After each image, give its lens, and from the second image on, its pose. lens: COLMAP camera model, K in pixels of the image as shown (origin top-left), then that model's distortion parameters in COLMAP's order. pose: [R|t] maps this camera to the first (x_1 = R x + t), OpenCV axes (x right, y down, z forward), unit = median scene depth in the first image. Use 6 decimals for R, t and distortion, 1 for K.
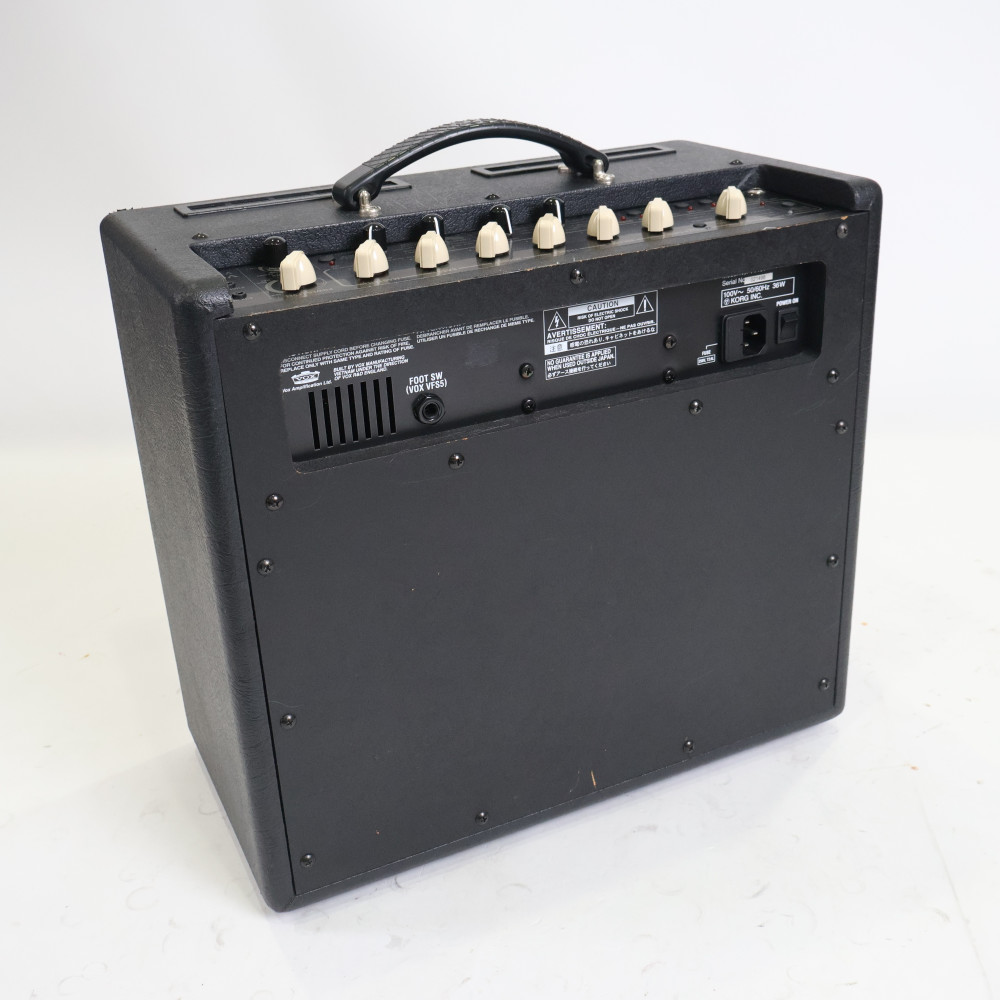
lens RADIAL K [[1288.5, 0, 505.1], [0, 1288.5, 502.5], [0, 0, 1]] dist [-0.000258, 0.000000]
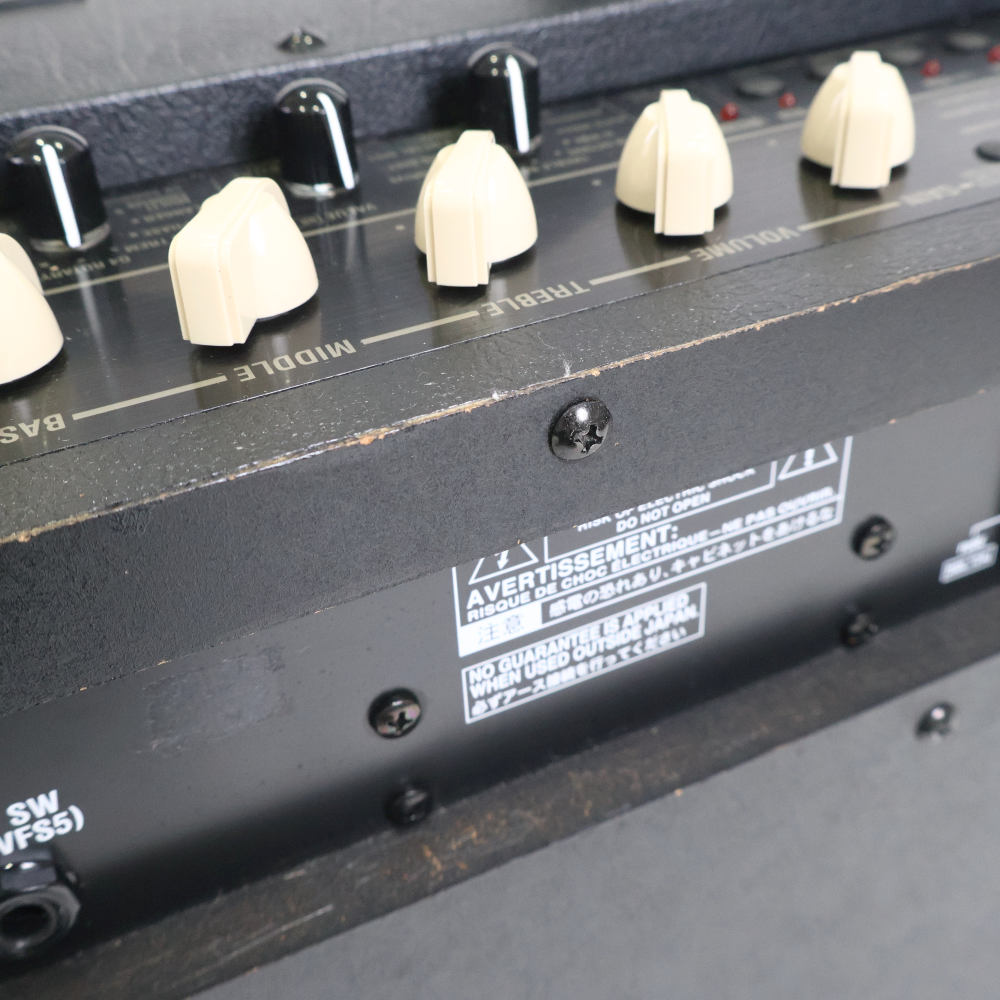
lens RADIAL K [[1288.5, 0, 498.8], [0, 1288.5, 496.9], [0, 0, 1]] dist [-0.000258, 0.000000]
pose [[0.999995, 0.003229, -0.000234, 0.038445], [-0.003128, 0.982403, 0.186746, -0.197273], [0.000832, -0.186744, 0.982408, 0.714516]]
